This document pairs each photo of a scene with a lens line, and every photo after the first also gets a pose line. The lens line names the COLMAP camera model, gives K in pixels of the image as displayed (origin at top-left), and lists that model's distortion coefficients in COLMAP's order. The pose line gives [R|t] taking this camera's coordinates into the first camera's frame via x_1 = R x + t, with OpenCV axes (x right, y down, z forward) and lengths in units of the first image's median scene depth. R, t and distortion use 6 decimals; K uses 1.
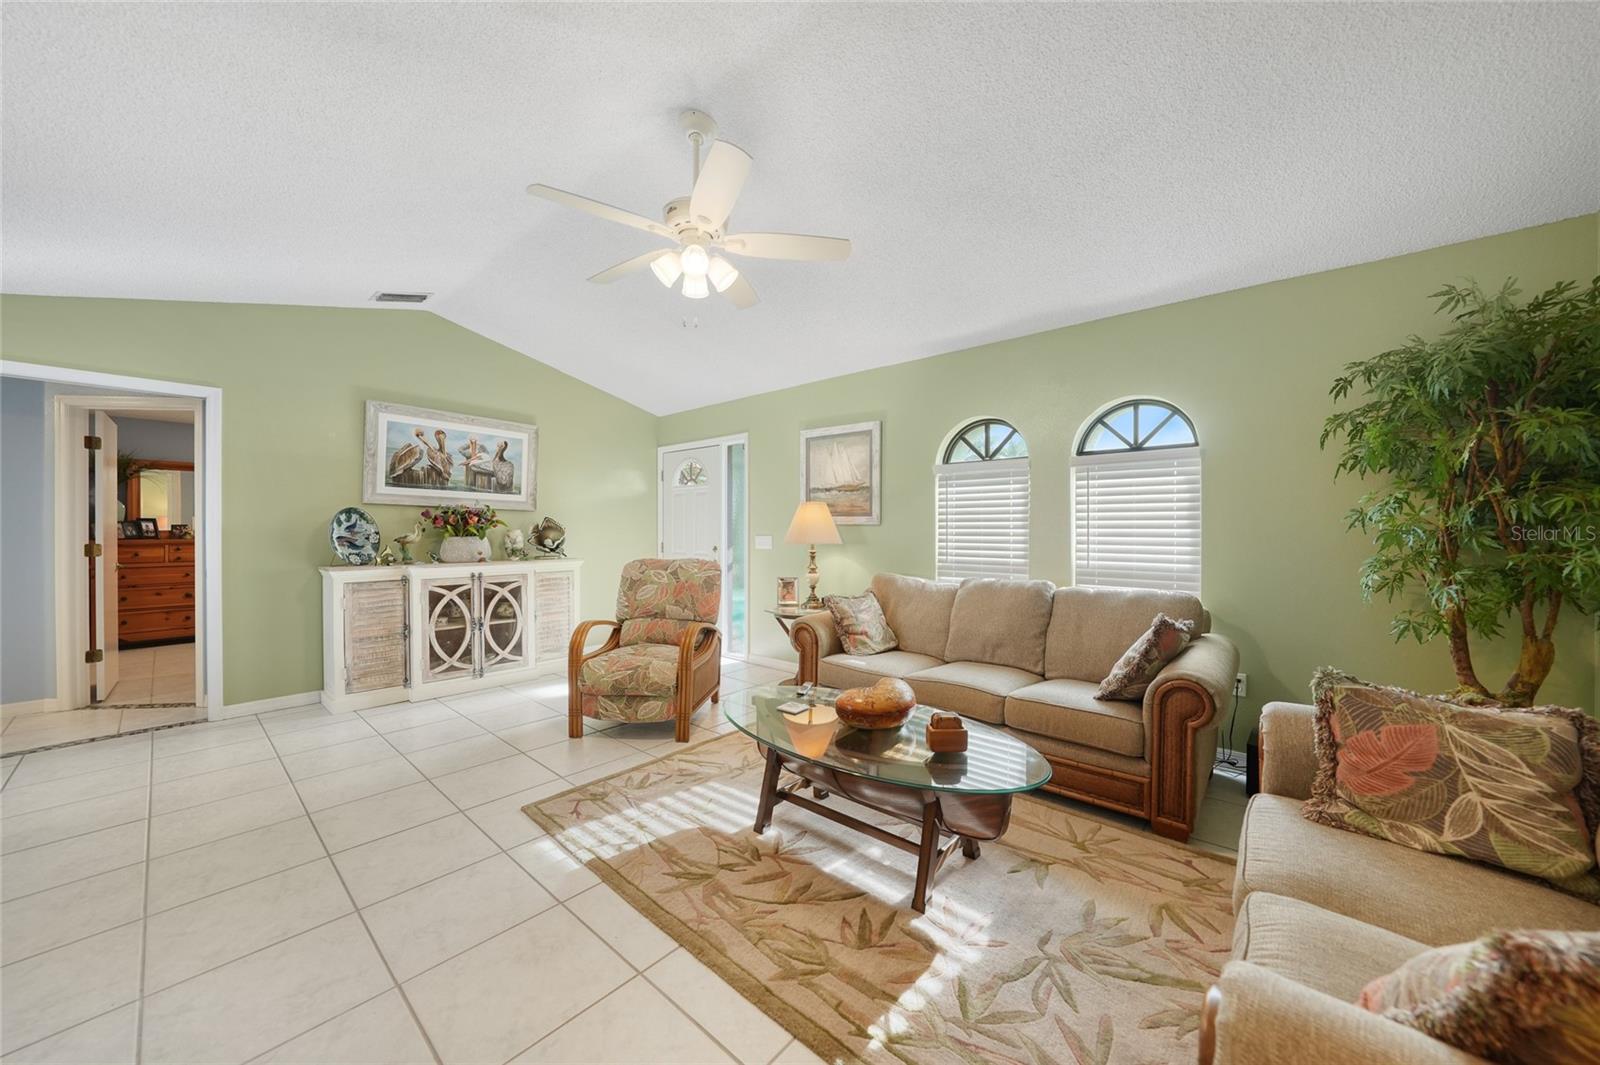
lens RADIAL K [[555.3, 0, 804.0], [0, 555.3, 528.2], [0, 0, 1]] dist [-0.027494, 0.006608]
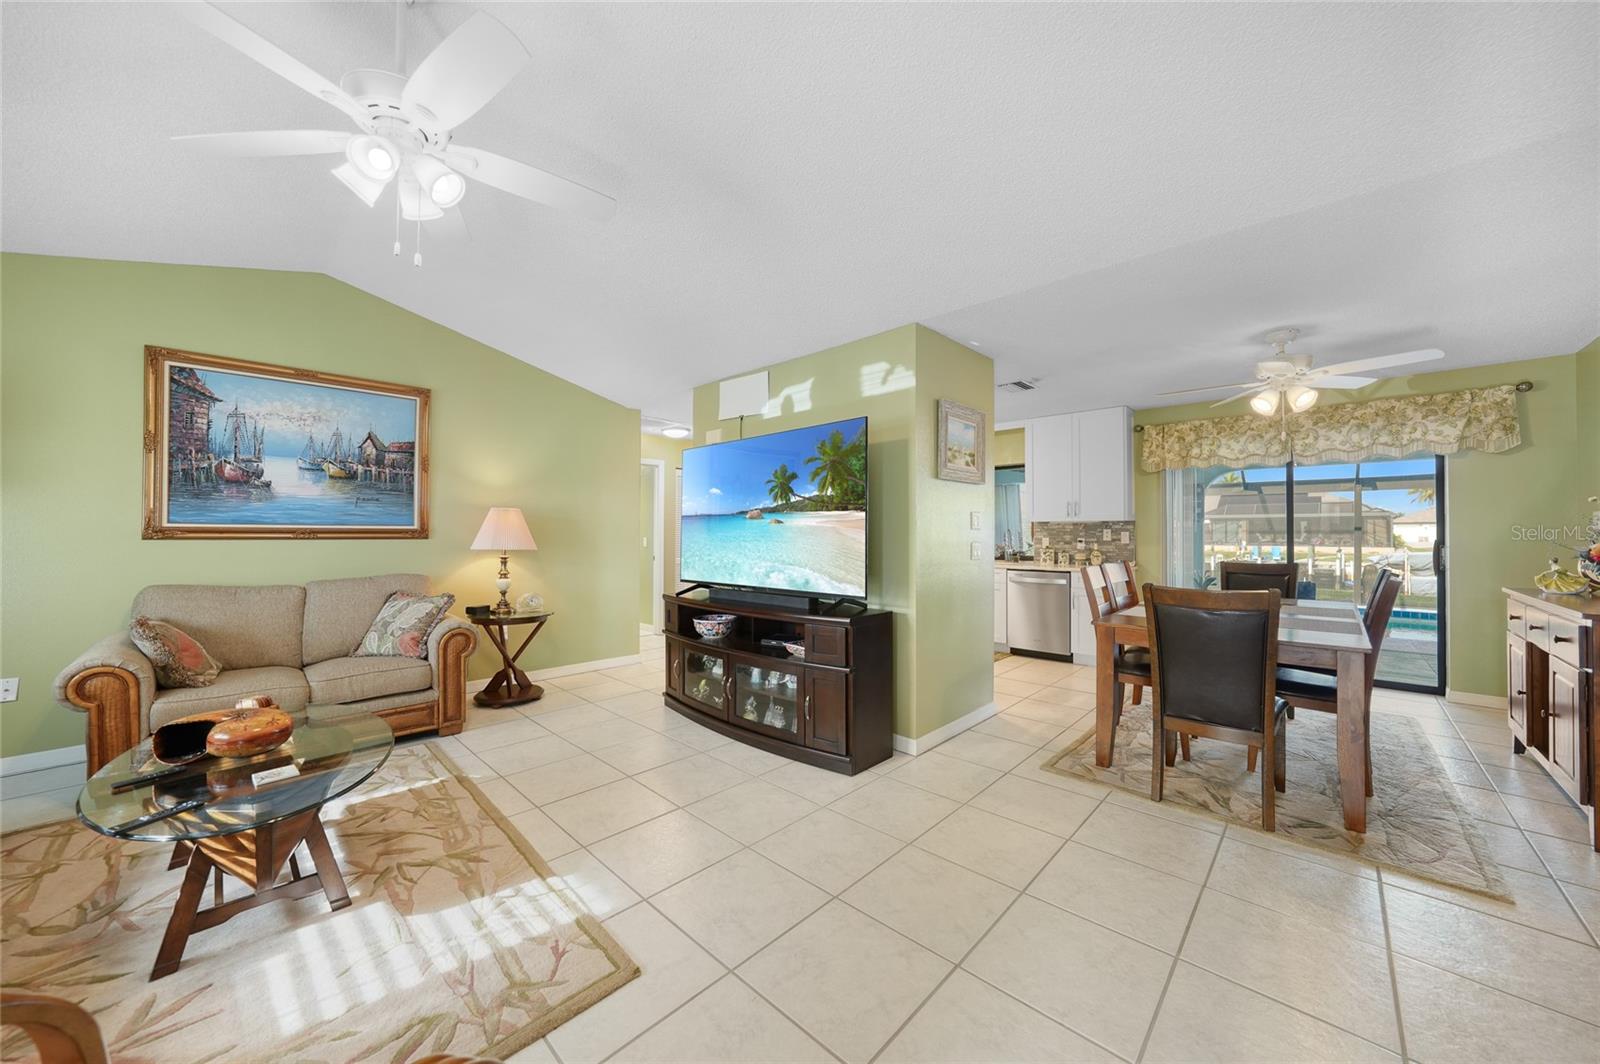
lens RADIAL K [[560.4, 0, 800.4], [0, 560.4, 528.0], [0, 0, 1]] dist [-0.028842, 0.005945]
pose [[-0.998049, 0.000179, 0.062432, -0.769768], [-0.000387, 0.999959, -0.009058, -0.002071], [-0.062431, -0.009065, -0.998008, 1.692024]]
